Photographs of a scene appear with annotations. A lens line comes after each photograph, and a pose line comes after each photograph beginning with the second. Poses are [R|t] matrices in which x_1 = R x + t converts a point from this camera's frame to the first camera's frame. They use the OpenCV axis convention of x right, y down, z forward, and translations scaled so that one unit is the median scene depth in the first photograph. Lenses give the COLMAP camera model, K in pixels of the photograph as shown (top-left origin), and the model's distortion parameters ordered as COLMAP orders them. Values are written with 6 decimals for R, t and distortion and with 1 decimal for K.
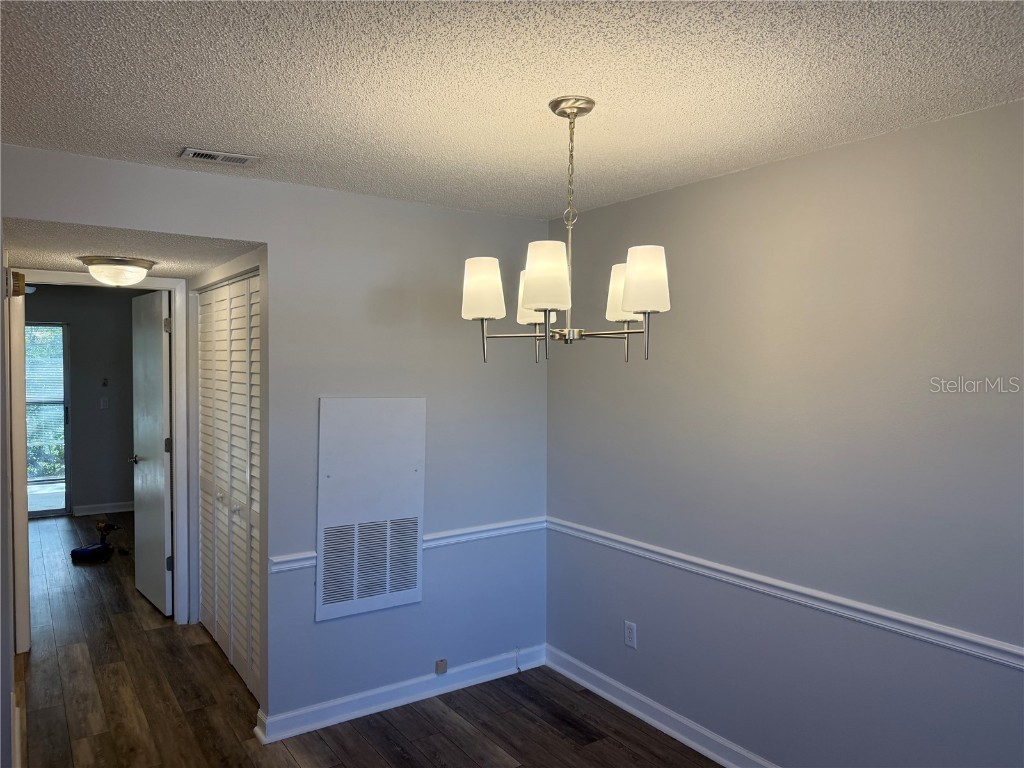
lens RADIAL K [[715.9, 0, 512.0], [0, 715.9, 384.0], [0, 0, 1]] dist [0.084823, -0.108015]
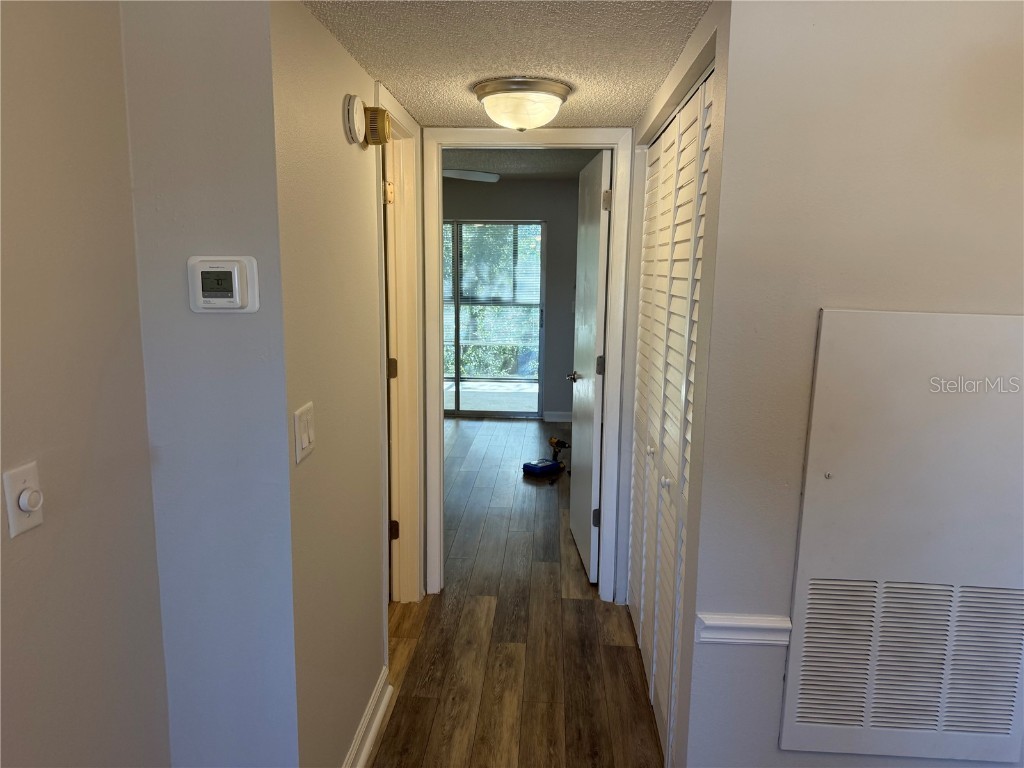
lens RADIAL K [[715.9, 0, 512.0], [0, 715.9, 384.0], [0, 0, 1]] dist [0.084823, -0.108015]
pose [[0.793030, 0.102017, -0.600580, -0.109198], [-0.027687, 0.990895, 0.131759, 0.009519], [0.608554, -0.087860, 0.788634, 0.393166]]
